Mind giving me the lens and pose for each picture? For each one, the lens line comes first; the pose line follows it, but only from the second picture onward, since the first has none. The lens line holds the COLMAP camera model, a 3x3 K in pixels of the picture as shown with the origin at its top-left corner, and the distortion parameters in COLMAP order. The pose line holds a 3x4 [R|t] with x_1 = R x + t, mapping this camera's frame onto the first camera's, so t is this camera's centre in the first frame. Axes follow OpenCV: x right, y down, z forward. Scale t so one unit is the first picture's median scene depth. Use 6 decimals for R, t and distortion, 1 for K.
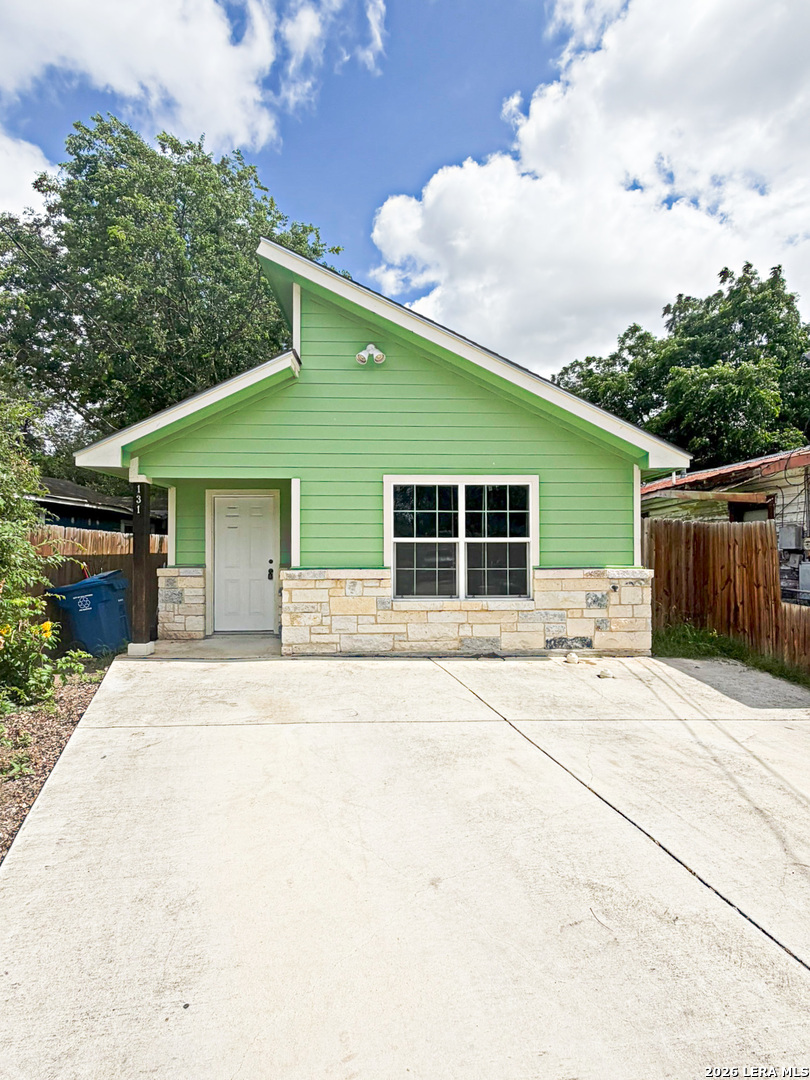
lens RADIAL K [[522.1, 0, 405.0], [0, 522.1, 540.0], [0, 0, 1]] dist [0.000394, -0.000006]
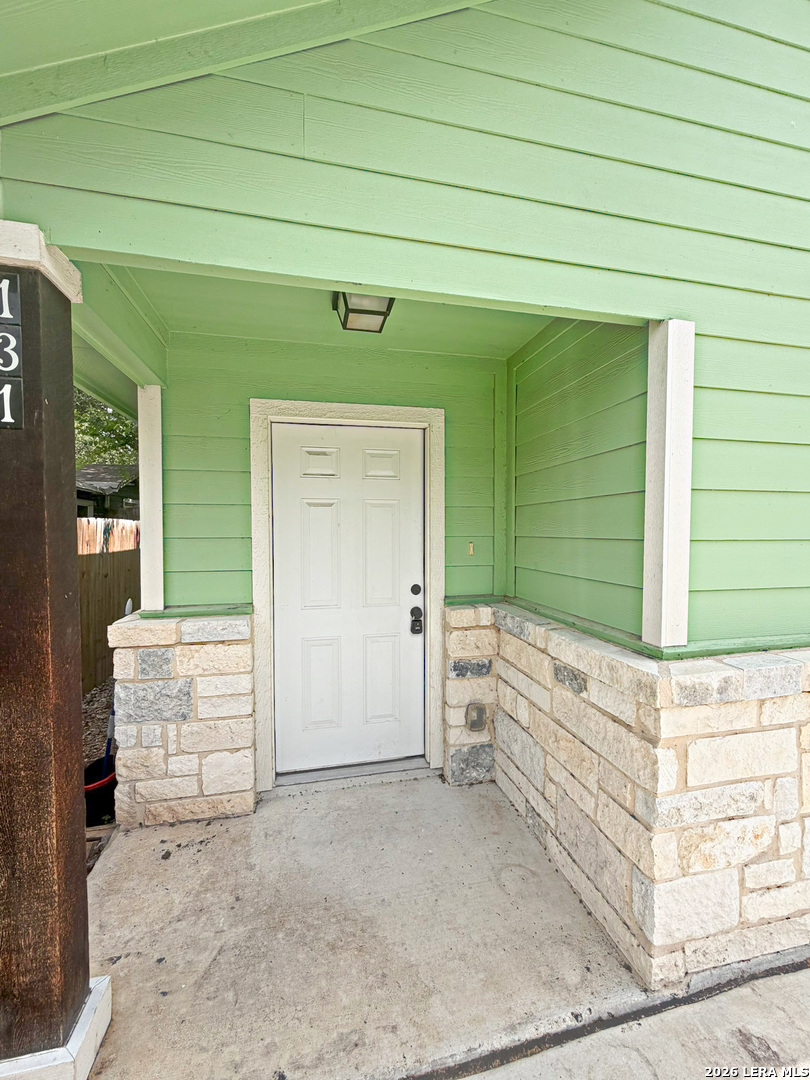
lens RADIAL K [[430.5, 0, 405.0], [0, 430.5, 540.0], [0, 0, 1]] dist [-0.000524, -0.000276]
pose [[0.983261, -0.000965, 0.182202, -0.338118], [-0.007407, 0.998947, 0.045266, -0.012609], [-0.182054, -0.045858, 0.982219, 0.697499]]
